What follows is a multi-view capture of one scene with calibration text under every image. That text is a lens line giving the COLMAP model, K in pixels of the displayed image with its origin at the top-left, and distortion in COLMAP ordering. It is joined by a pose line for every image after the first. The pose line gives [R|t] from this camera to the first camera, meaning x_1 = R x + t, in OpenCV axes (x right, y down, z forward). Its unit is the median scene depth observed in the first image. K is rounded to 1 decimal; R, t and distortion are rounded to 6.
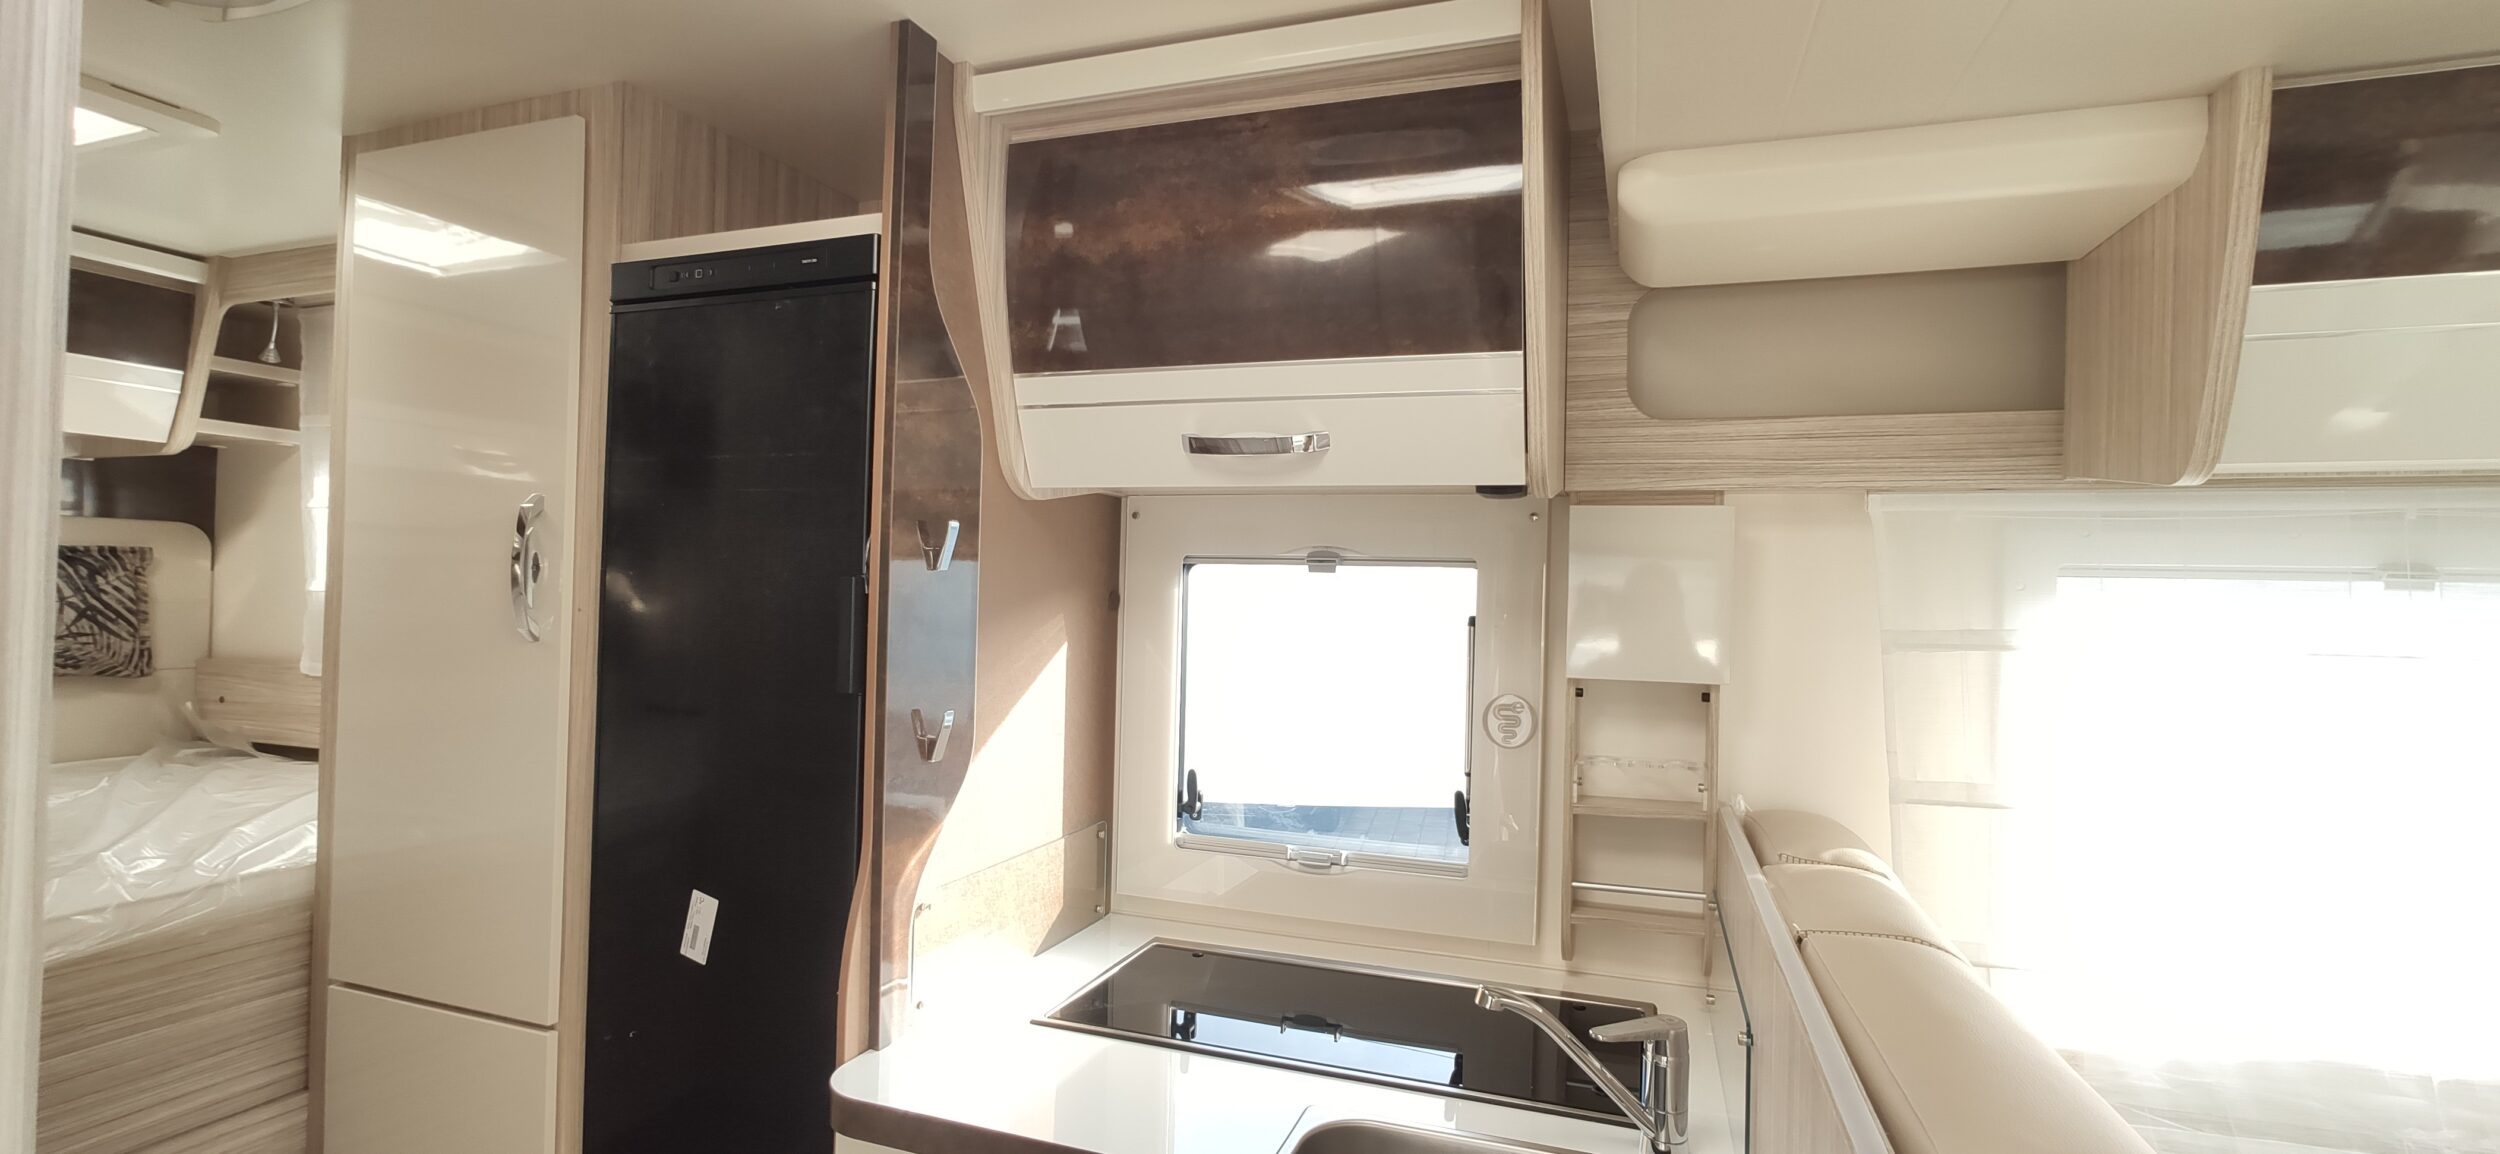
lens RADIAL K [[1080.7, 0, 1278.6], [0, 1080.7, 631.5], [0, 0, 1]] dist [-0.016956, 0.013383]
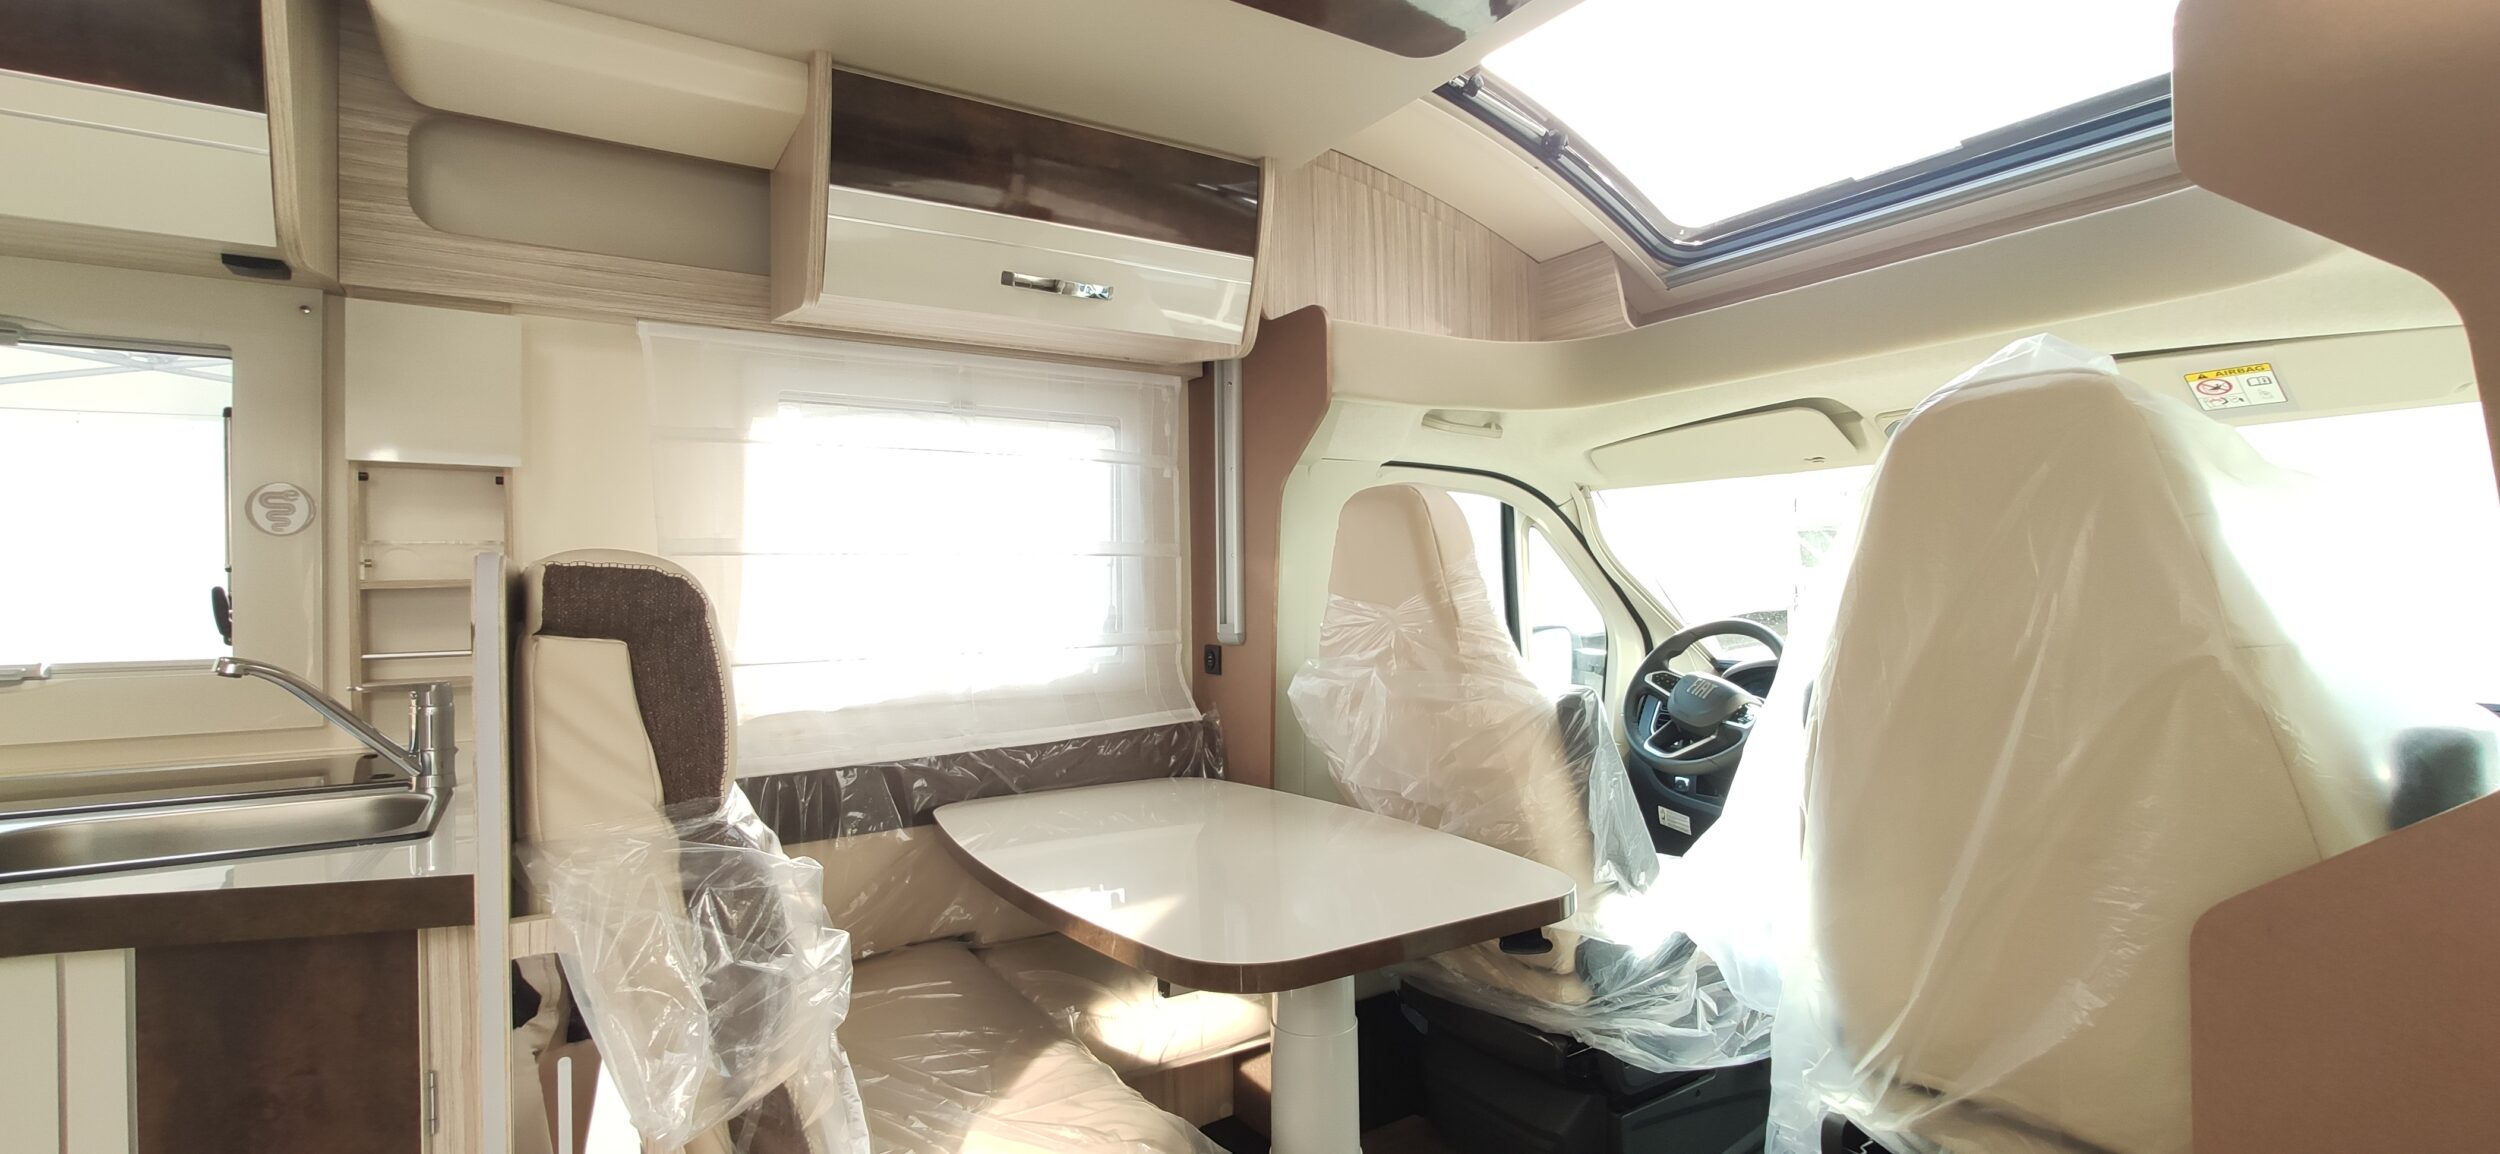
lens RADIAL K [[1082.3, 0, 1255.2], [0, 1082.3, 591.6], [0, 0, 1]] dist [-0.019321, 0.005899]
pose [[0.620786, -0.030352, 0.783392, -0.001850], [0.044241, 0.999014, 0.003648, 0.197489], [-0.782731, 0.032393, 0.621517, -0.311791]]
